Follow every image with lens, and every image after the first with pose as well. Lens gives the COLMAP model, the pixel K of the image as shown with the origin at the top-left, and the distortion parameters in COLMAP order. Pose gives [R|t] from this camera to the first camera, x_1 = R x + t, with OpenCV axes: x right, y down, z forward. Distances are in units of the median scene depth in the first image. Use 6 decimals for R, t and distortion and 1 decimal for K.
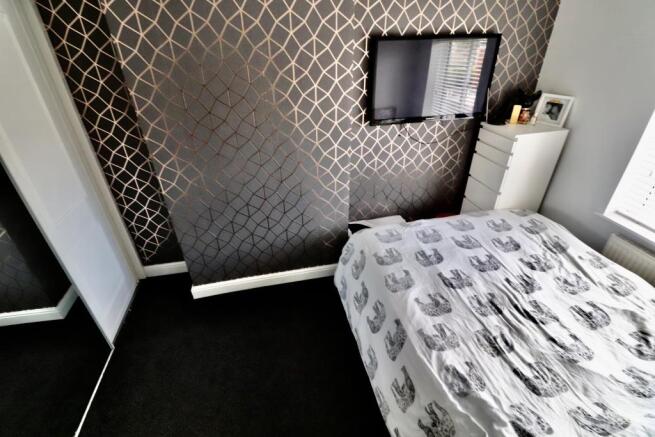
lens RADIAL K [[304.7, 0, 324.7], [0, 304.7, 216.8], [0, 0, 1]] dist [-0.016021, -0.002605]
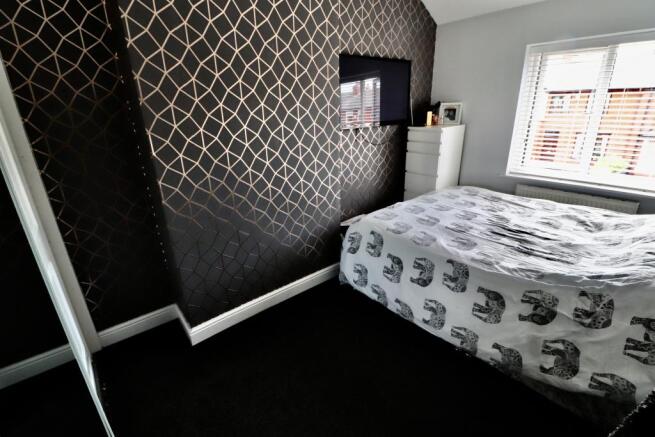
lens RADIAL K [[304.7, 0, 327.2], [0, 304.7, 217.7], [0, 0, 1]] dist [-0.016021, -0.002605]
pose [[0.885639, -0.167368, 0.433165, -0.497382], [0.251486, 0.957028, -0.144401, 0.189300], [-0.390383, 0.236822, 0.889672, 0.106448]]
